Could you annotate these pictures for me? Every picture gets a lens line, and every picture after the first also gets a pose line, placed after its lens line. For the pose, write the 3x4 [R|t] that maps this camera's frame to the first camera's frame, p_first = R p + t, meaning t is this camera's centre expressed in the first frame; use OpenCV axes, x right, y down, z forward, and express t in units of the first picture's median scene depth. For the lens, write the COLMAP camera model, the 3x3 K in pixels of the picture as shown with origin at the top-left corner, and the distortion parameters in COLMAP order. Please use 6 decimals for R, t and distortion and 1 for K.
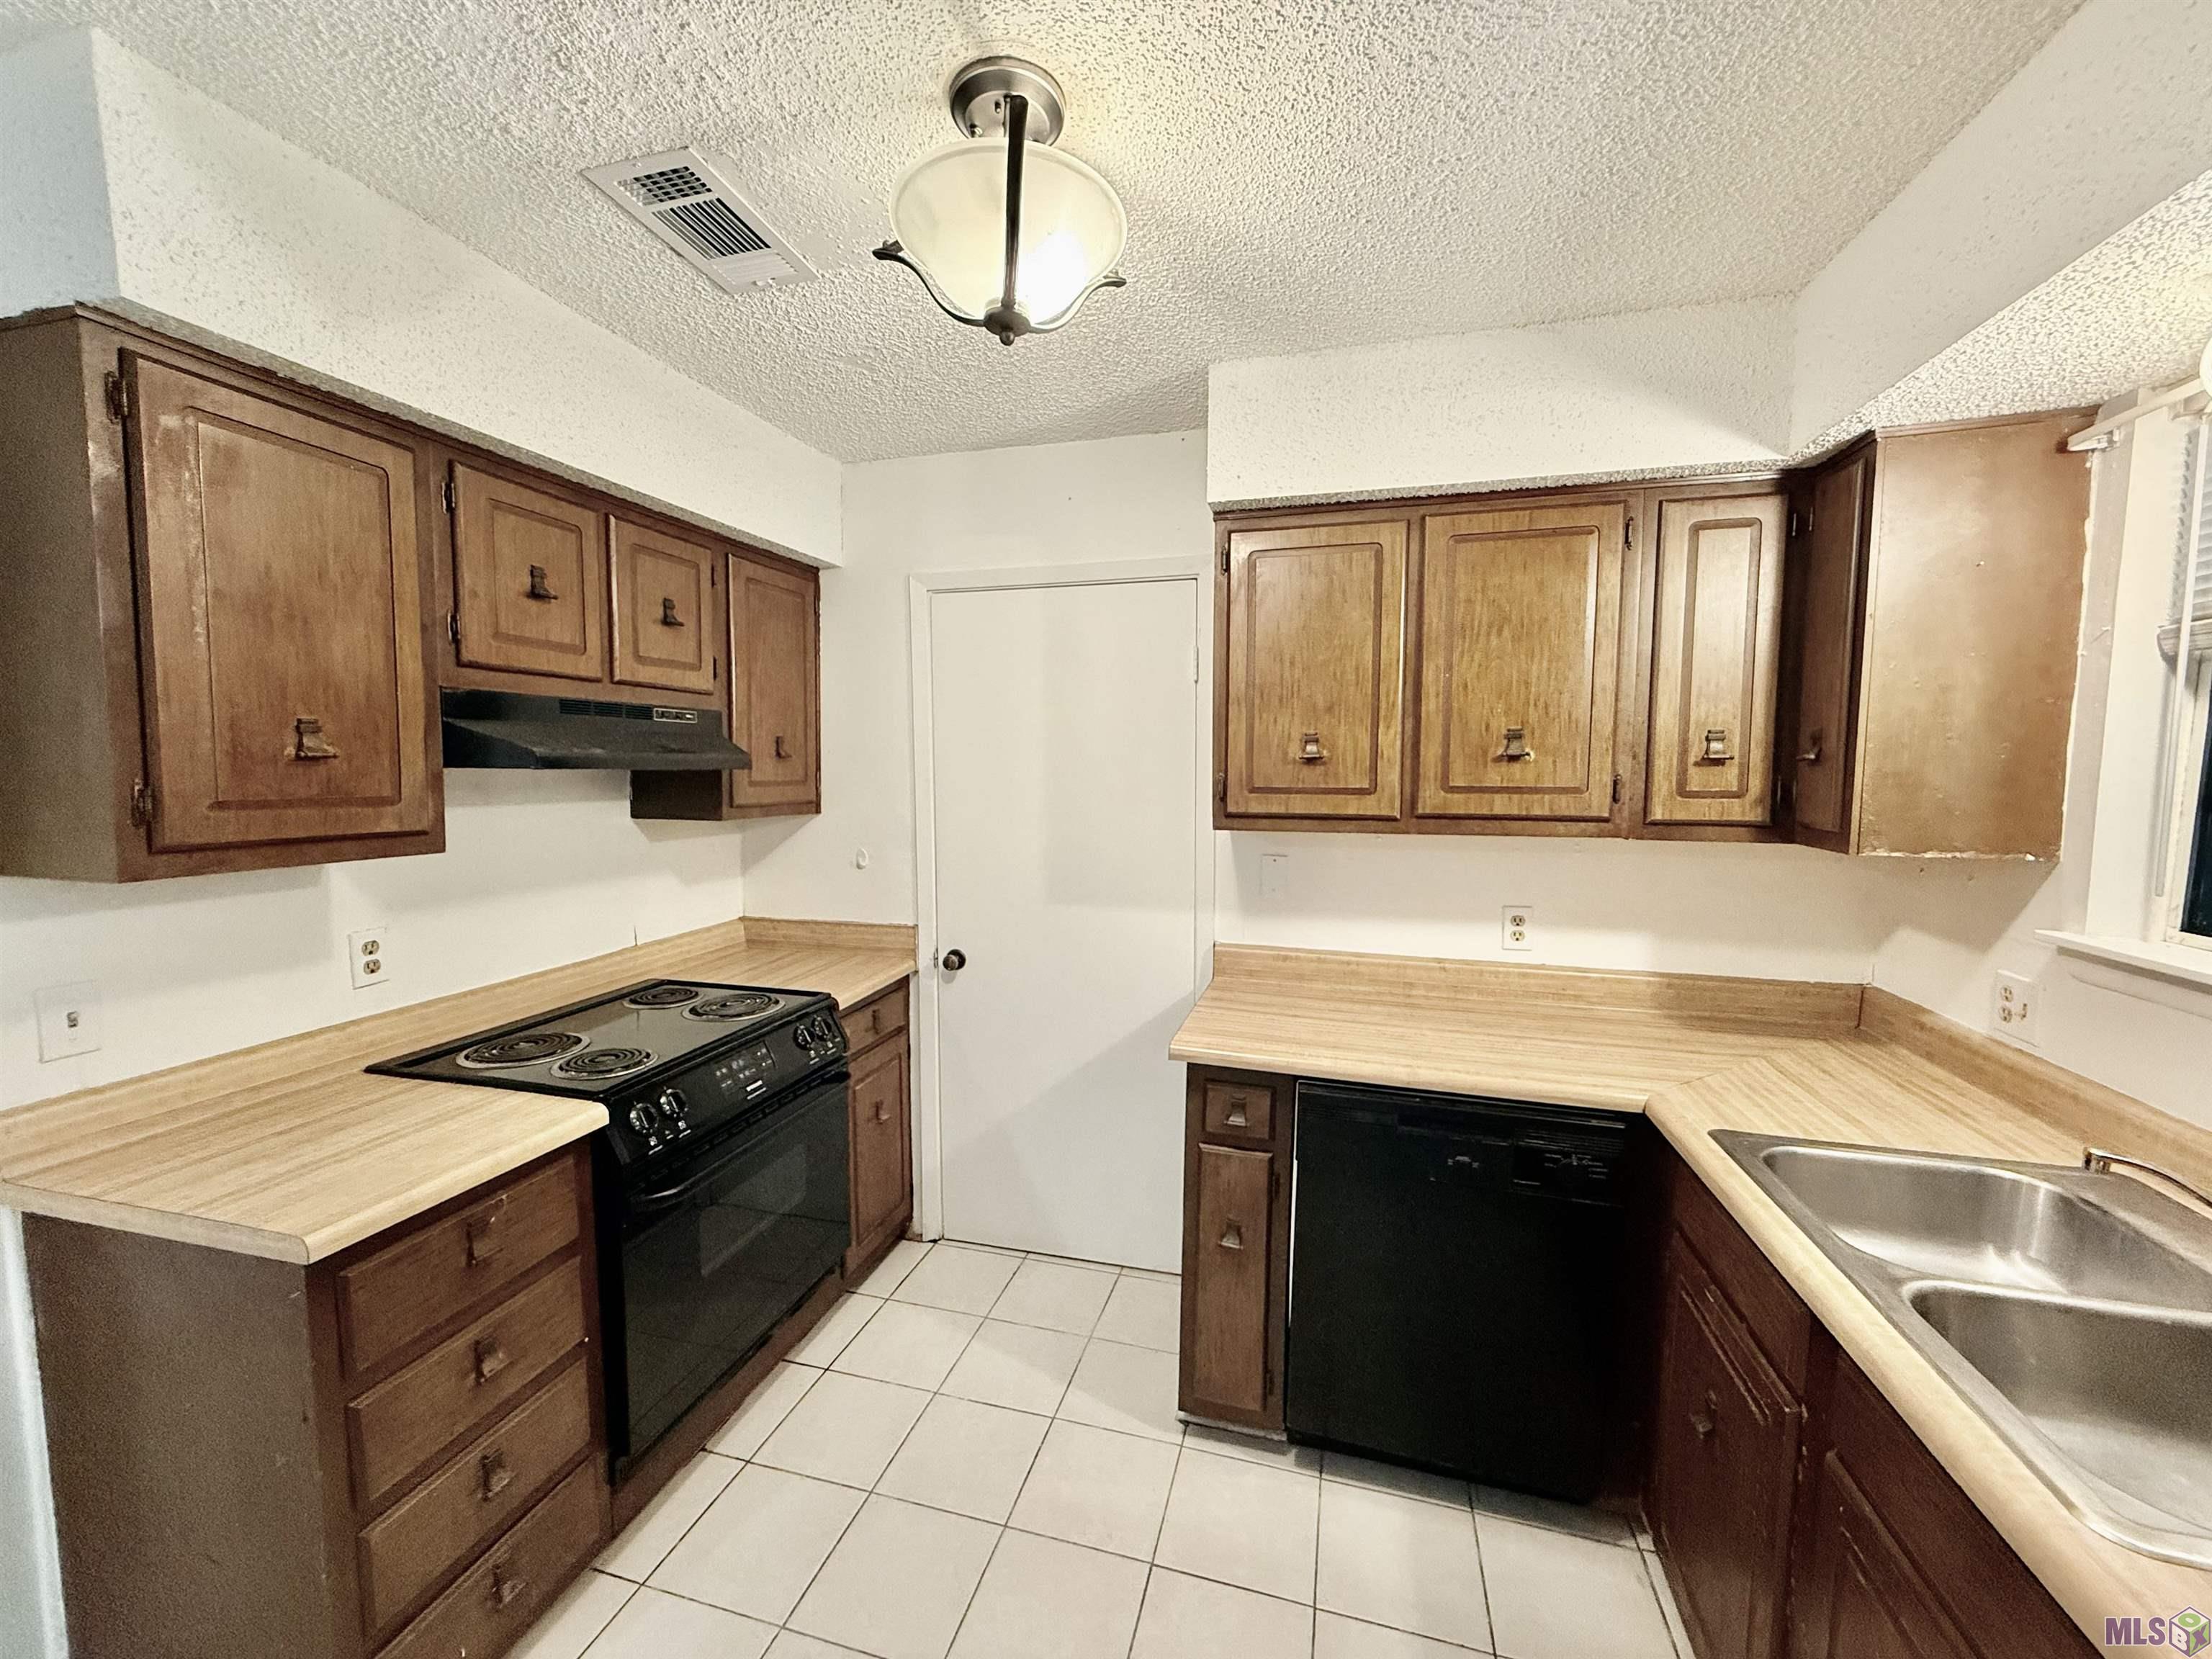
lens RADIAL K [[884.7, 0, 1099.3], [0, 884.7, 827.0], [0, 0, 1]] dist [0.000524, 0.000262]
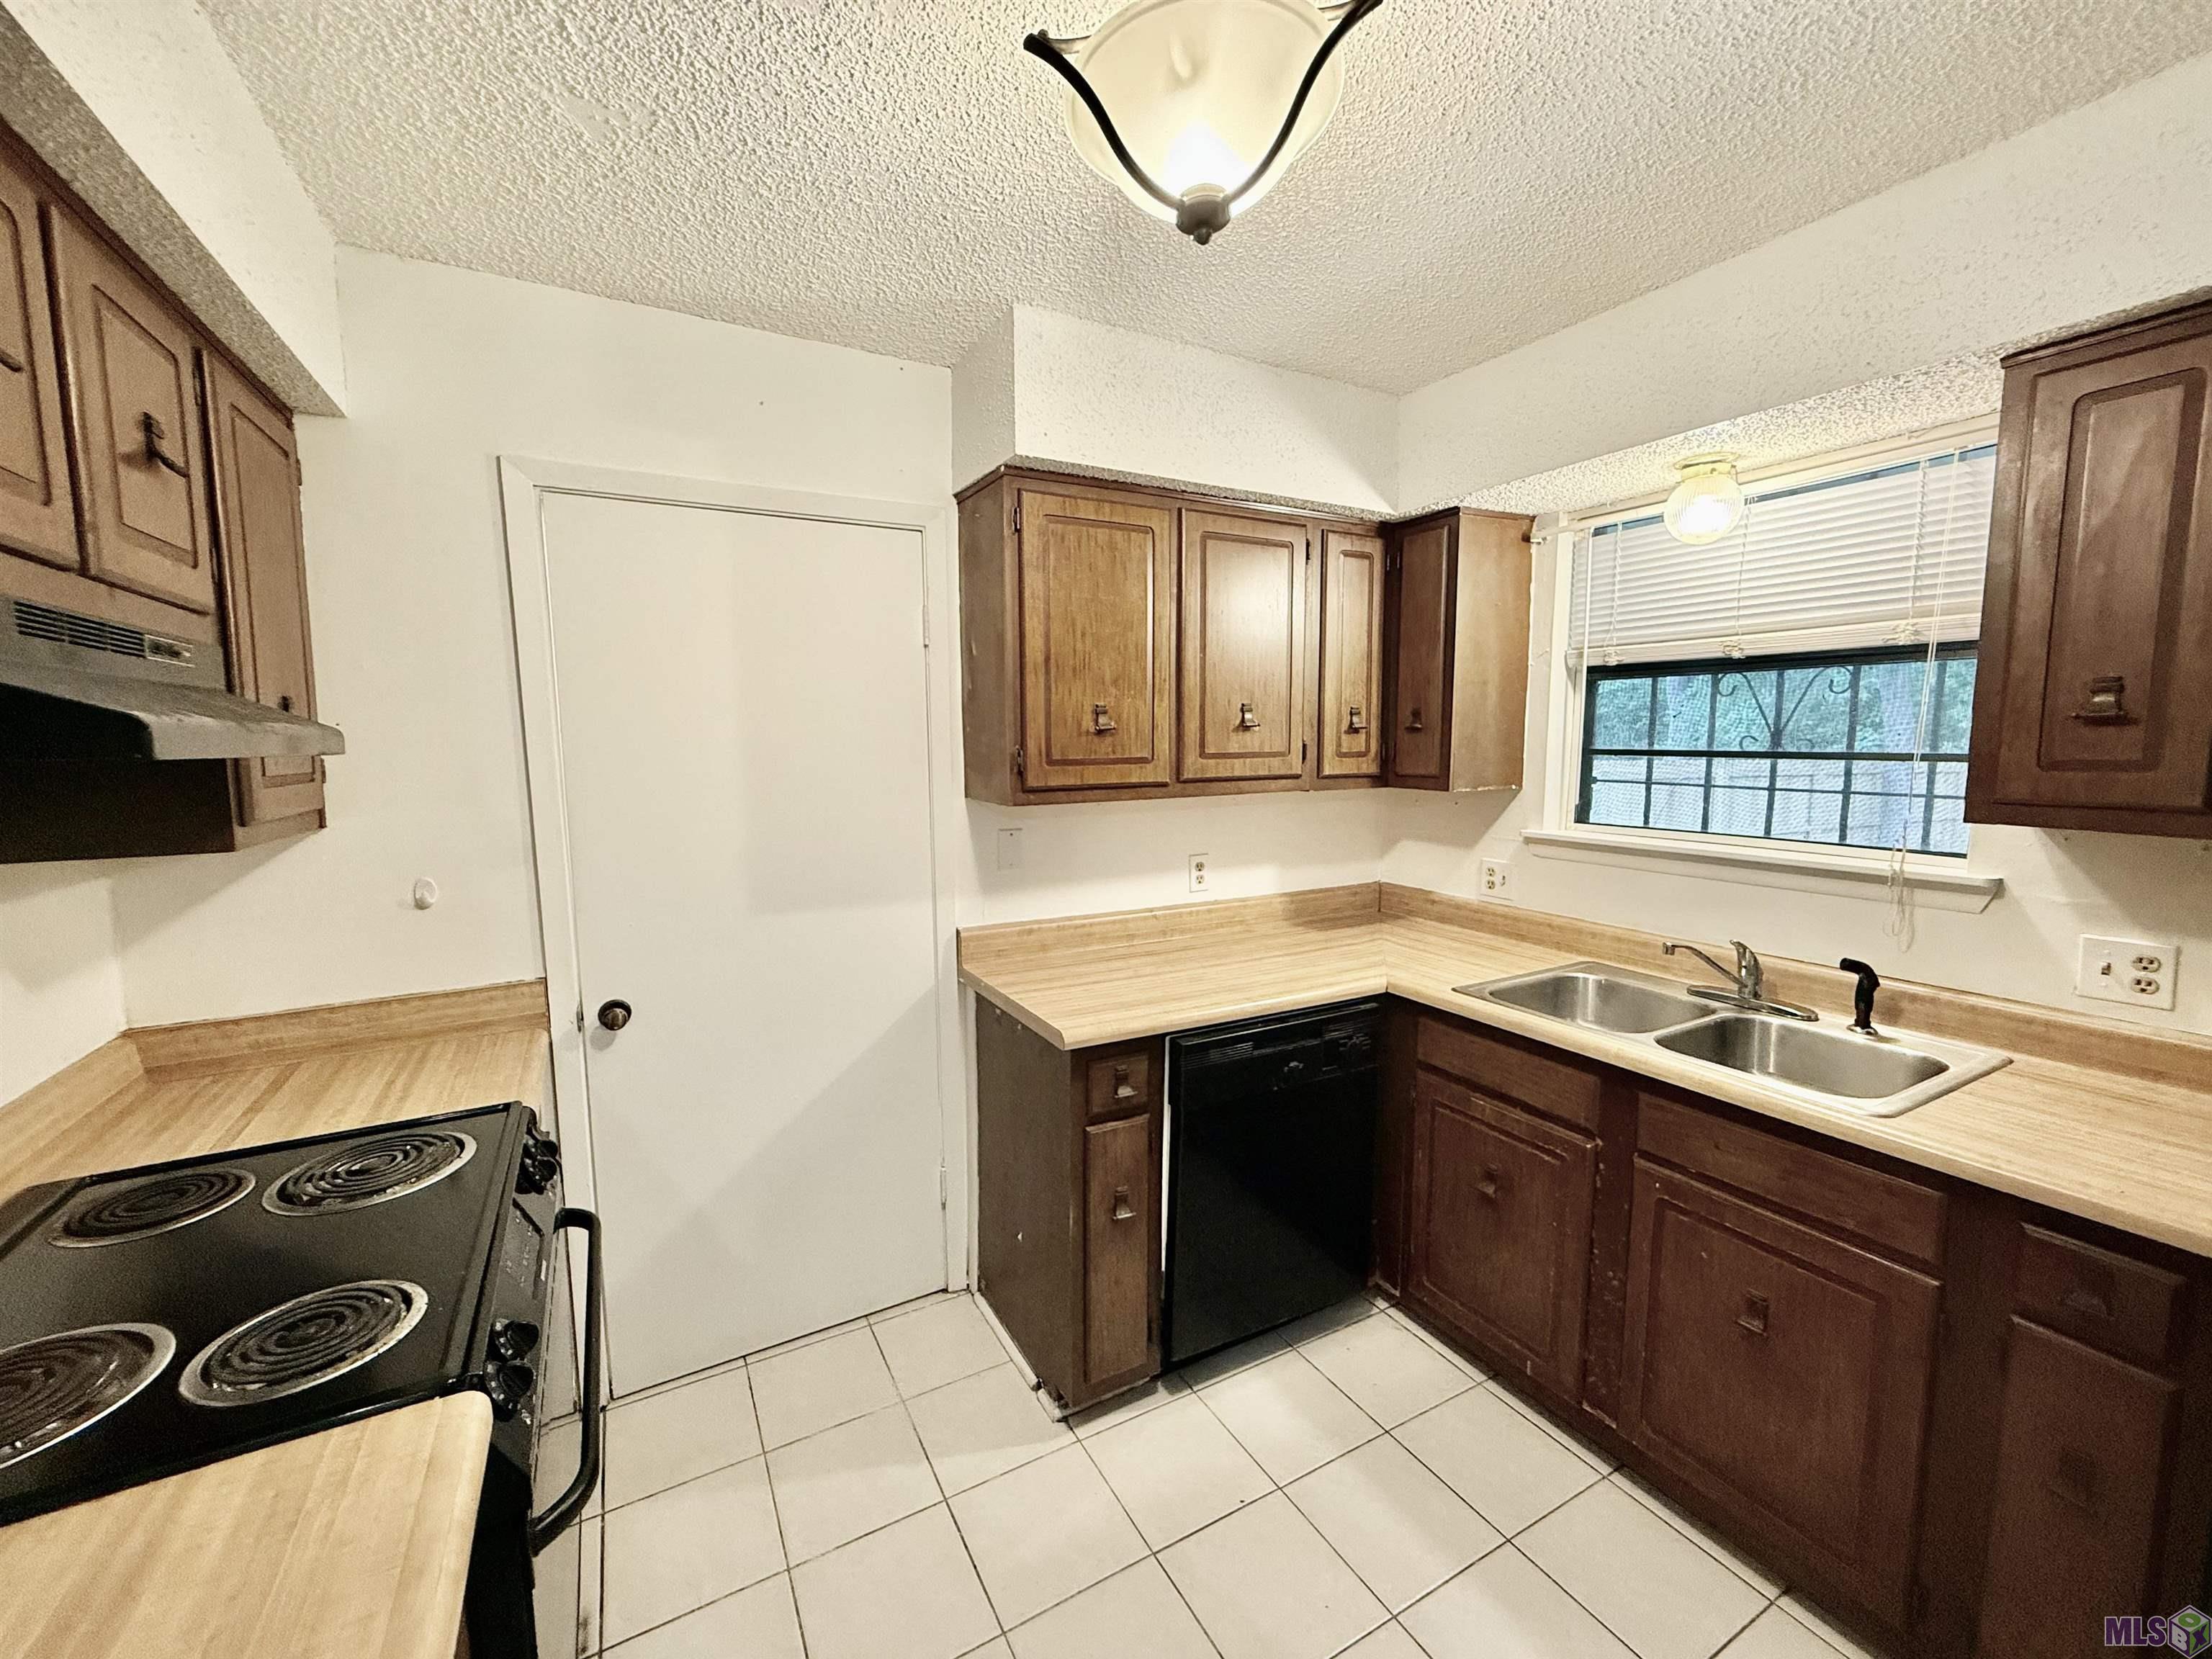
lens RADIAL K [[884.7, 0, 1099.7], [0, 884.7, 826.8], [0, 0, 1]] dist [0.000524, 0.000262]
pose [[0.710244, -0.082342, 0.699124, -0.496289], [0.062338, 0.996591, 0.054048, -0.021521], [-0.701190, 0.005194, 0.712955, 0.279514]]
